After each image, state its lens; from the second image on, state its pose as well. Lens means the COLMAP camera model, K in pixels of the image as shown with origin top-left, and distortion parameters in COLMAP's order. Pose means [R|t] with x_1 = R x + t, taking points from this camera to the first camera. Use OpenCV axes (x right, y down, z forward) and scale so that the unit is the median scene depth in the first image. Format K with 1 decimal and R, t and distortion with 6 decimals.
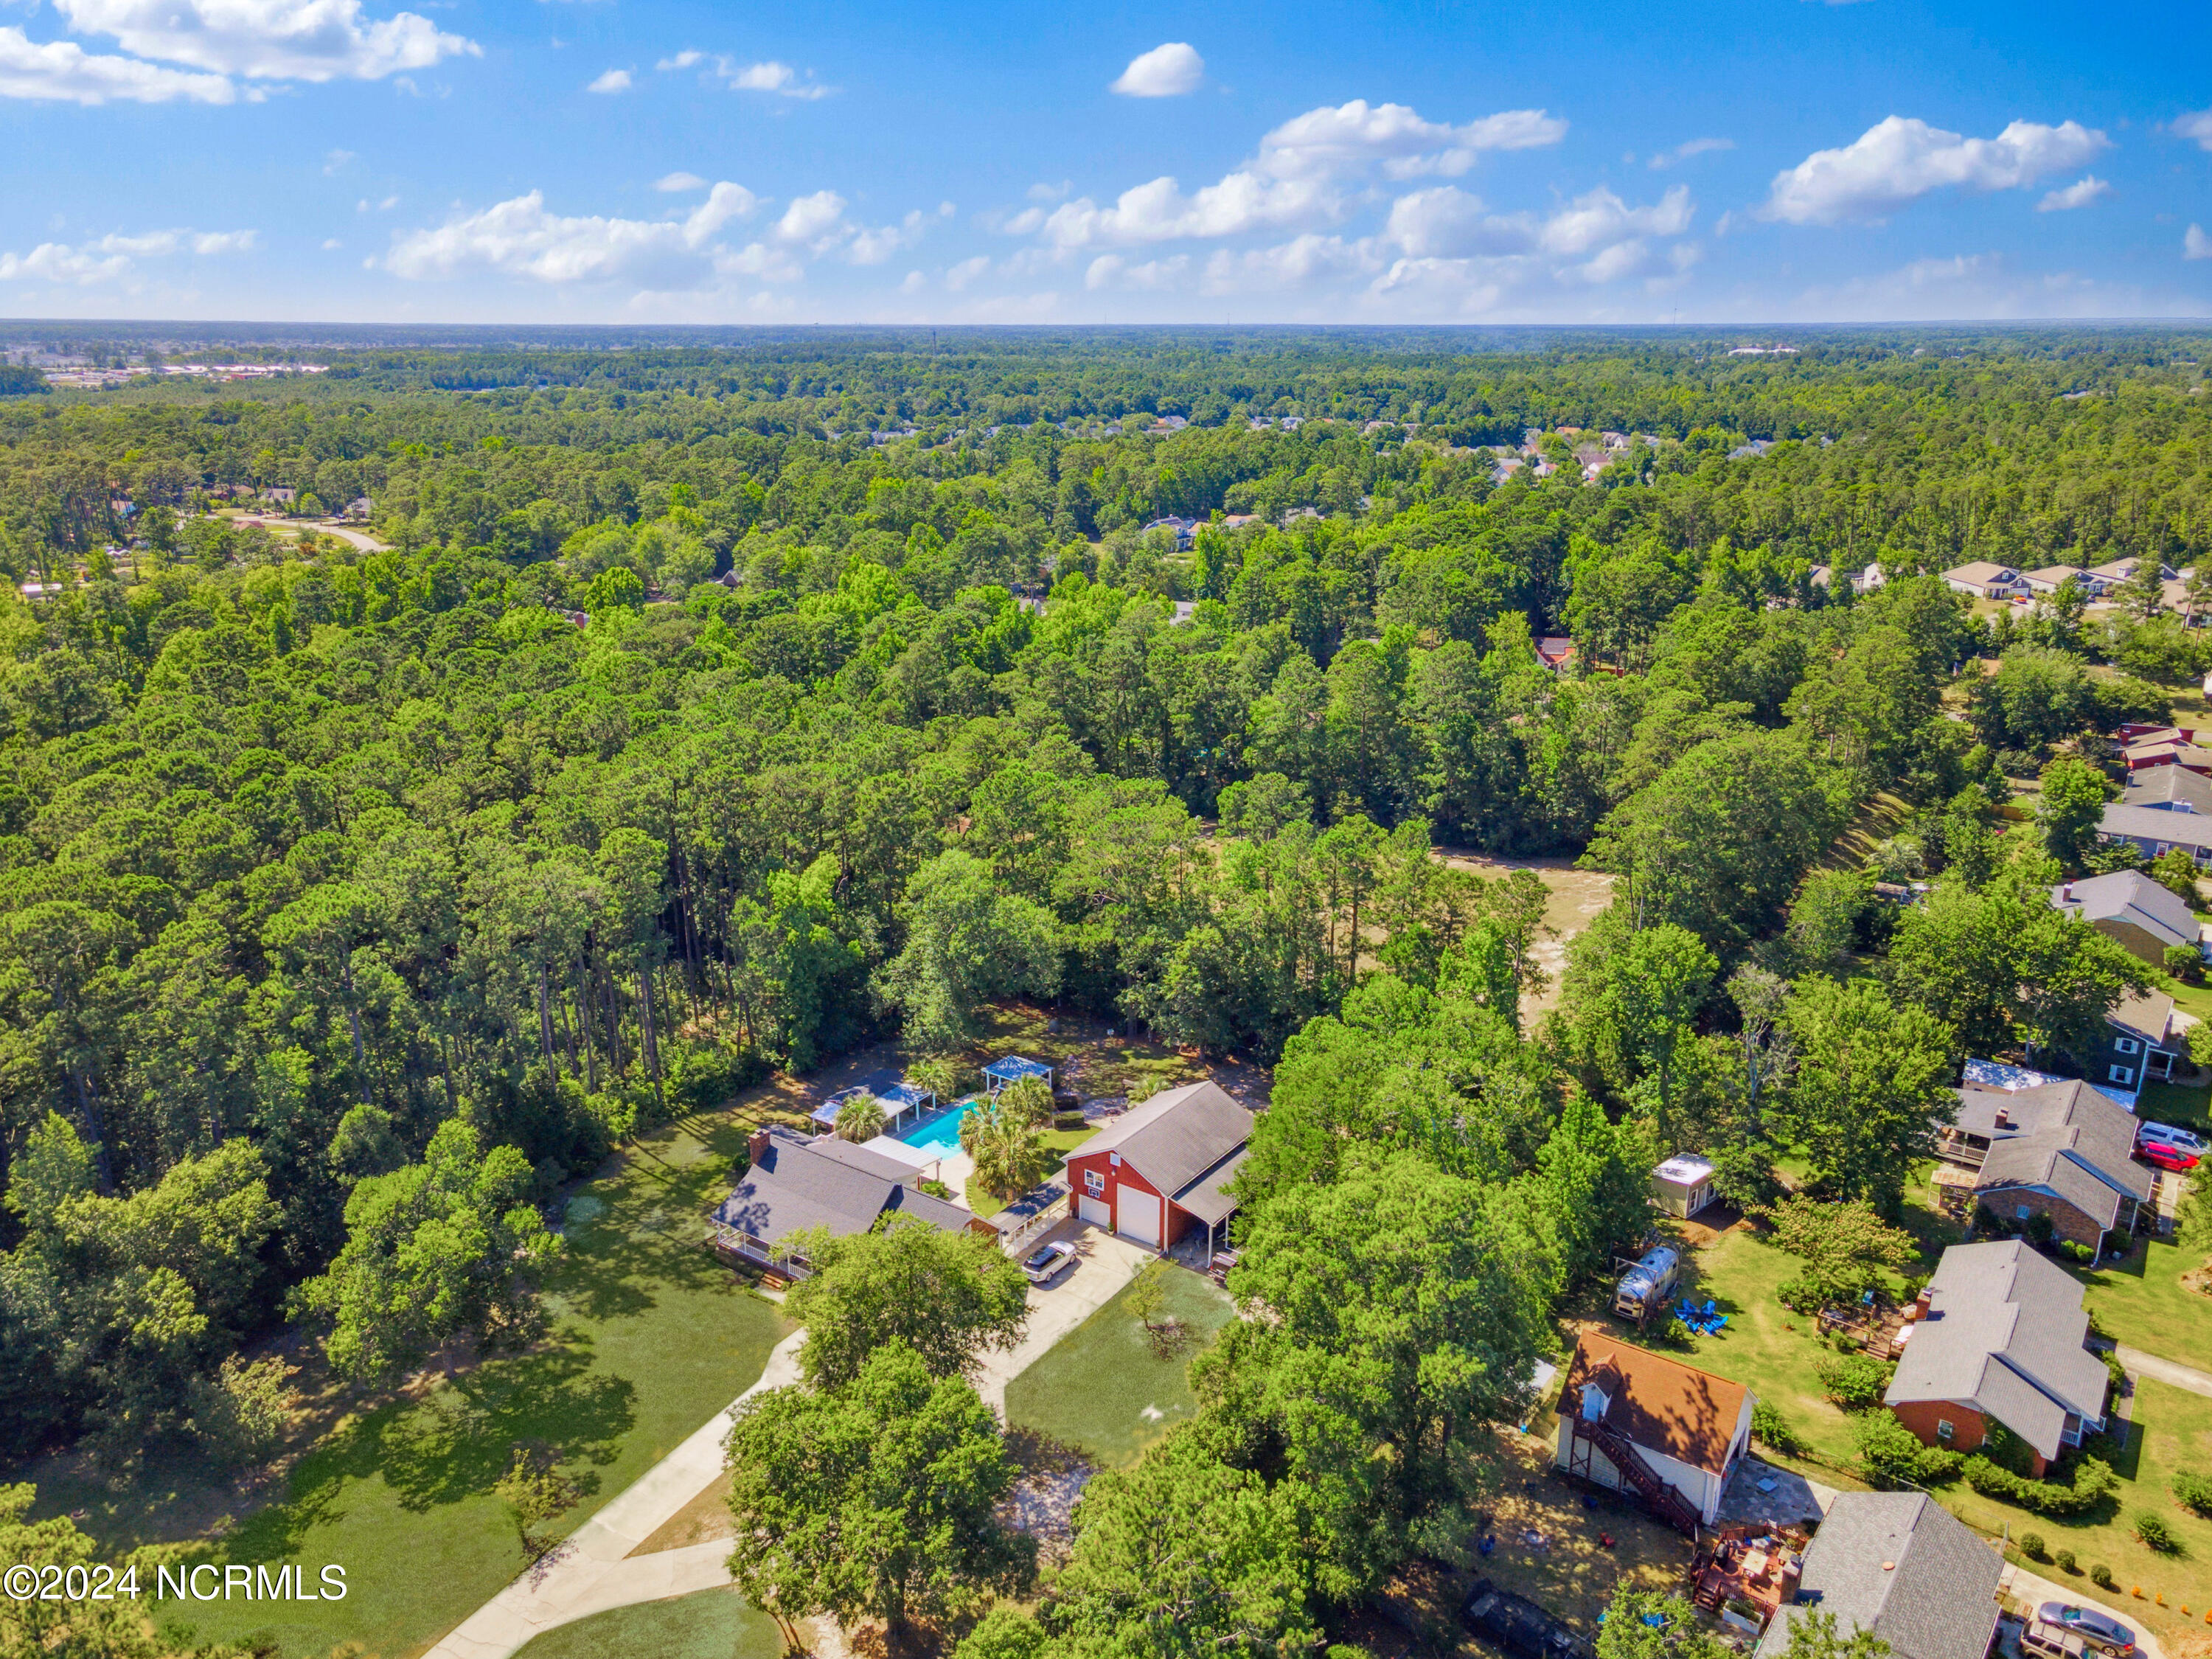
lens RADIAL K [[1651.8, 0, 1107.8], [0, 1651.8, 837.1], [0, 0, 1]] dist [0.063511, -0.001985]
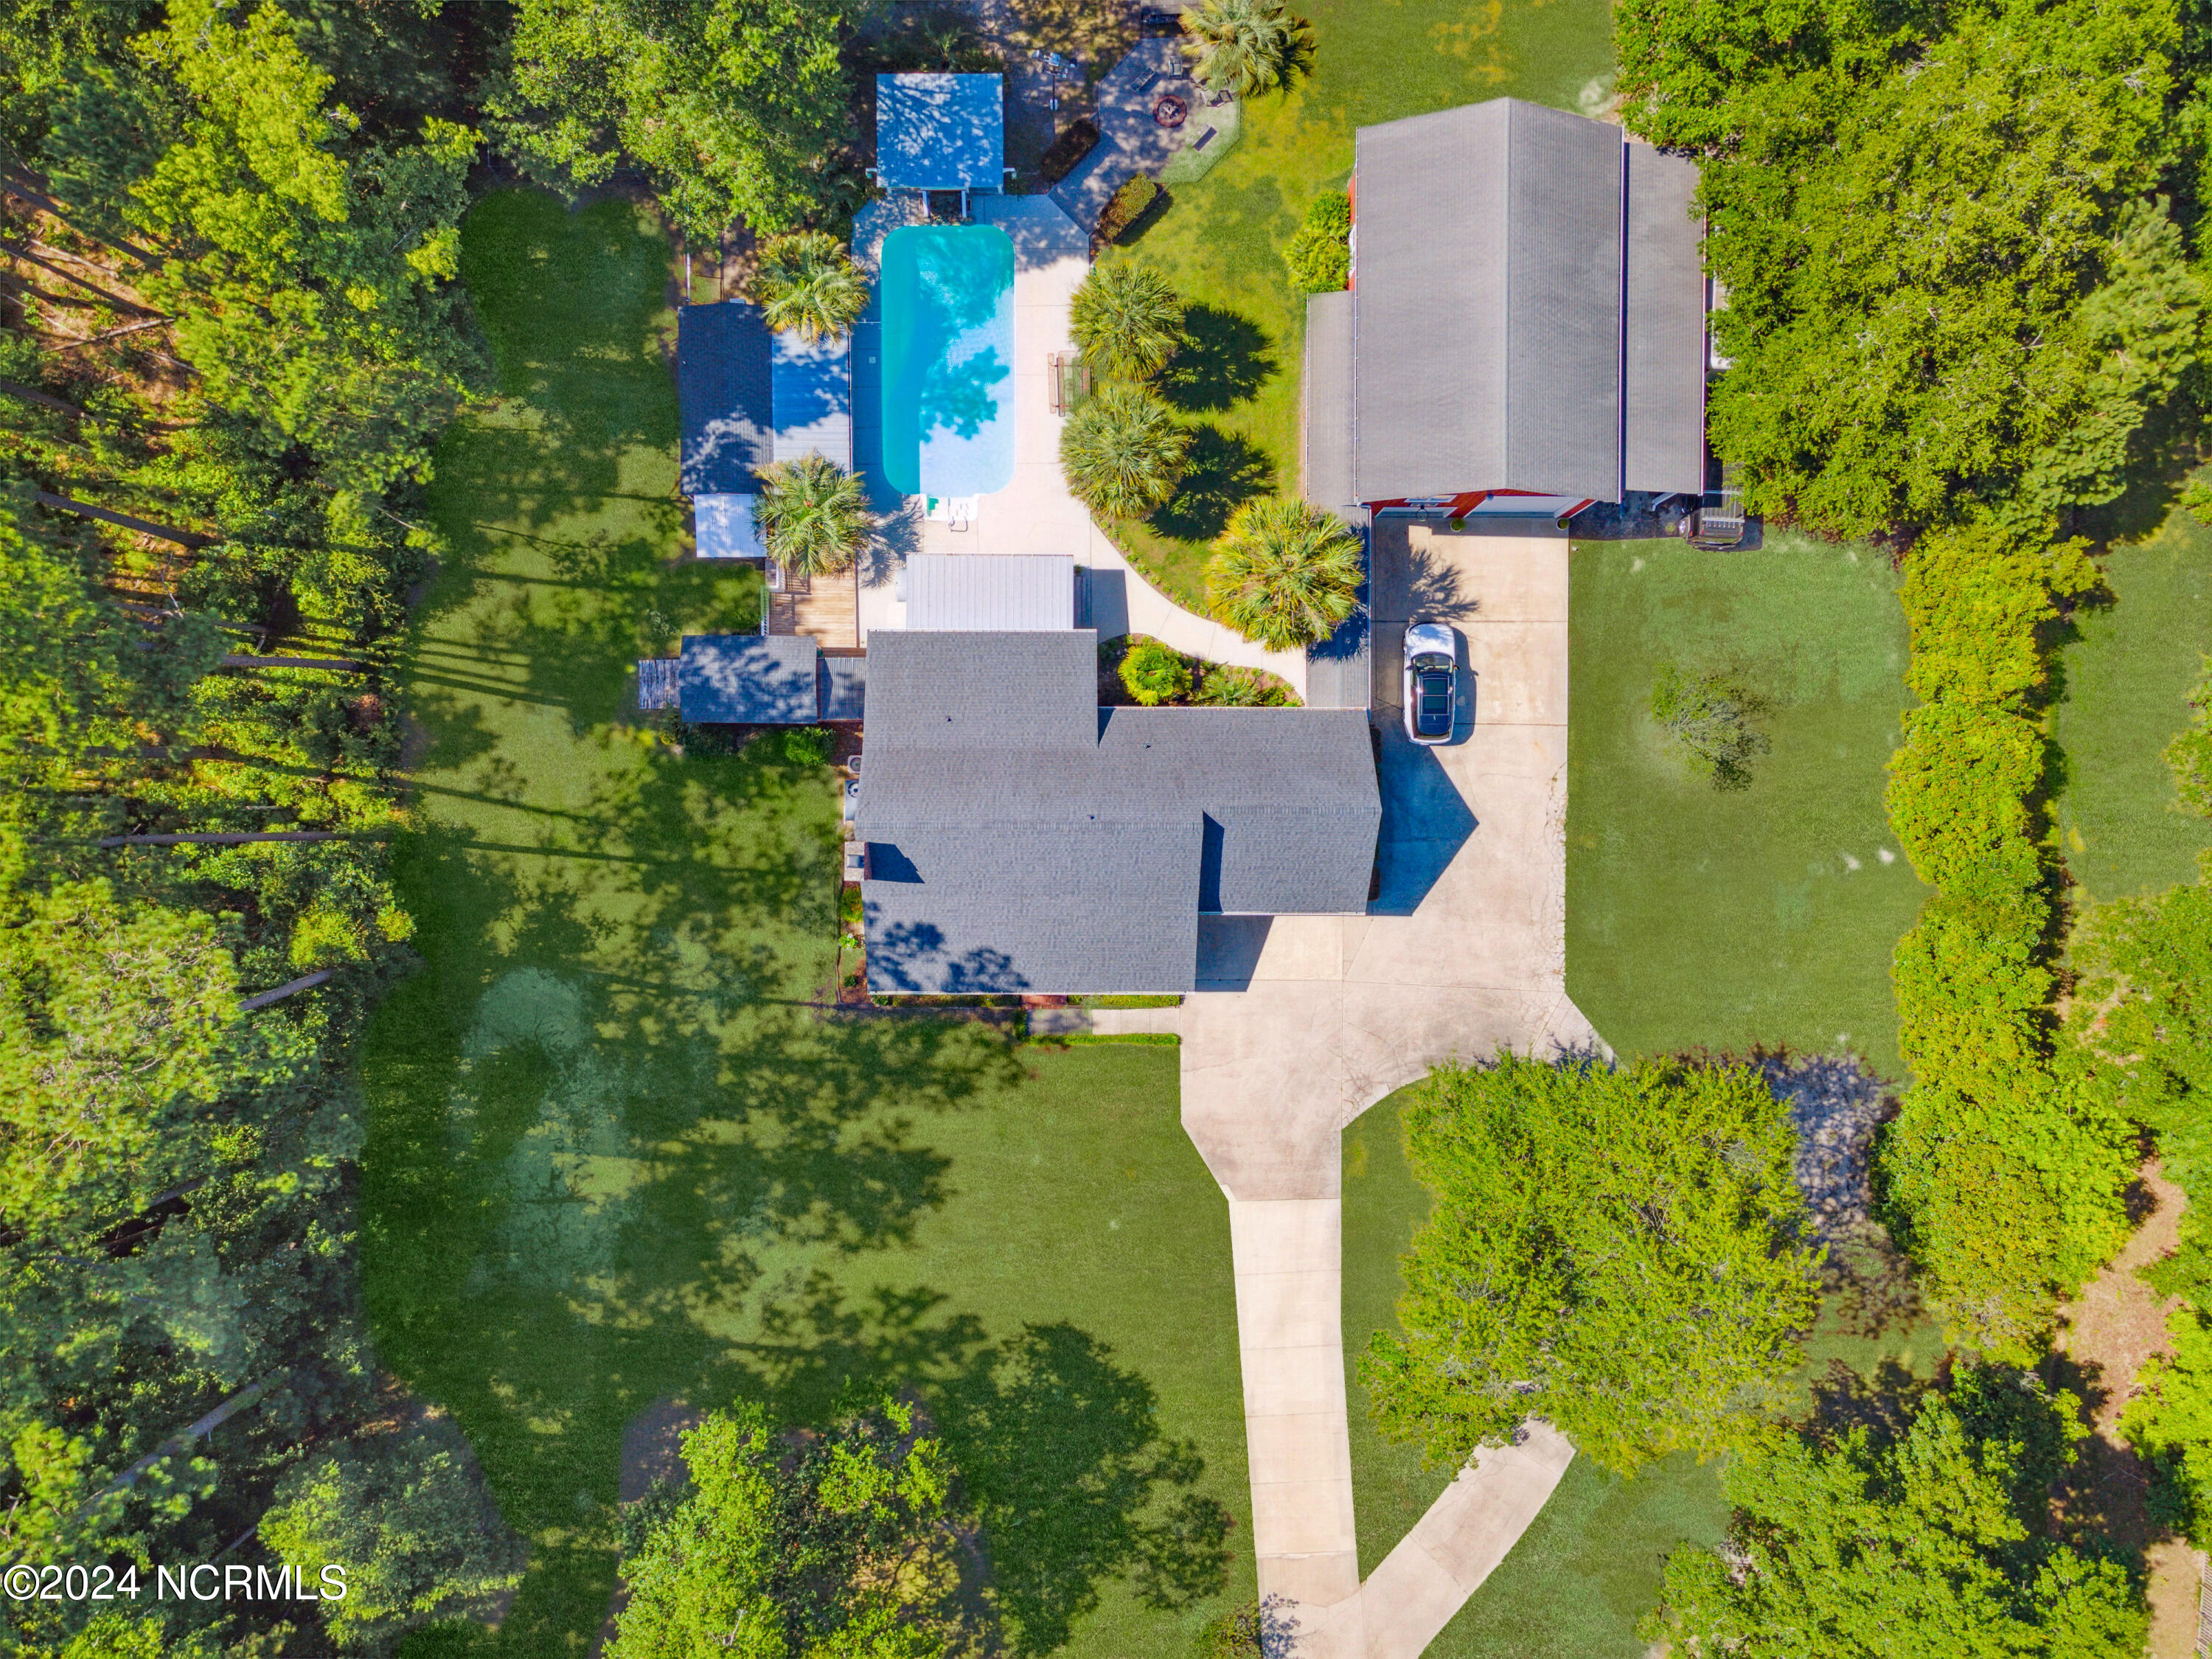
lens RADIAL K [[1596.3, 0, 1106.0], [0, 1596.3, 829.5], [0, 0, 1]] dist [0.046240, 0.010450]
pose [[0.822540, -0.568613, -0.010361, -0.128137], [0.175497, 0.236455, 0.955662, -0.227523], [-0.540951, -0.787889, 0.294284, 0.760931]]
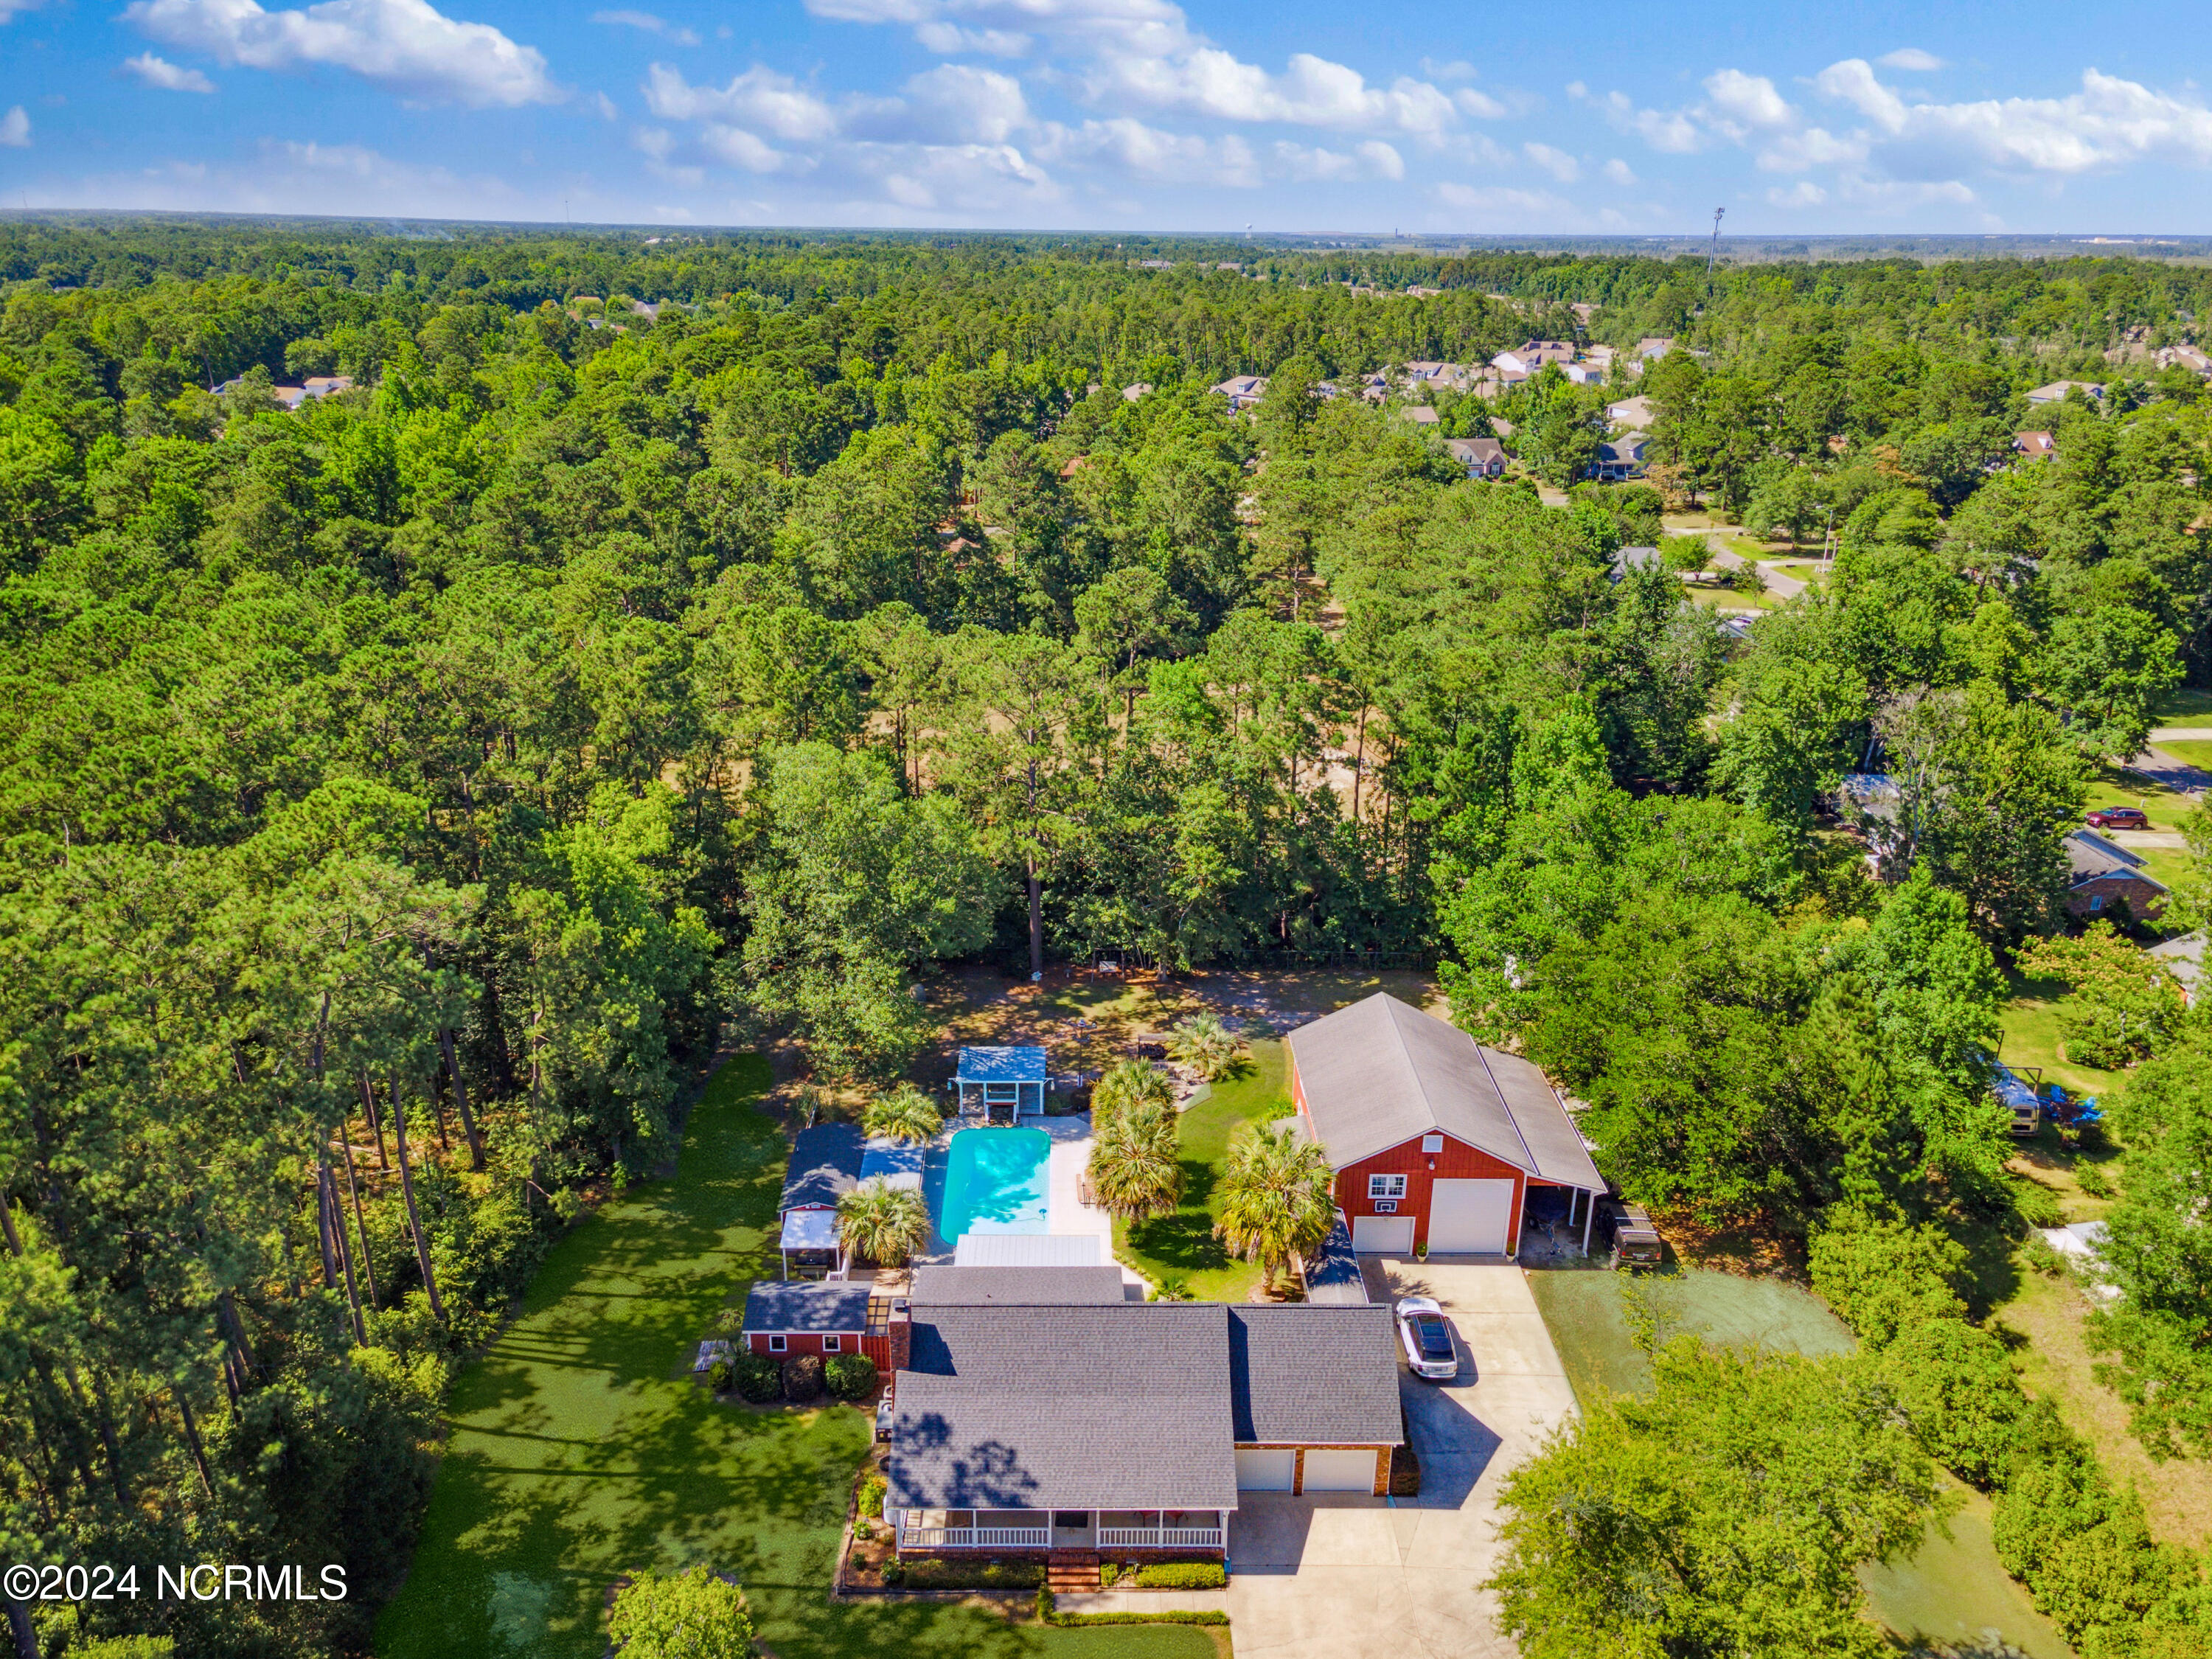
lens RADIAL K [[1627.8, 0, 1122.3], [0, 1627.8, 829.5], [0, 0, 1]] dist [0.043232, -0.001398]
pose [[0.806327, -0.195675, 0.558165, -0.367444], [0.165507, 0.980636, 0.104688, -0.003227], [-0.567842, 0.007967, 0.823099, 0.506574]]
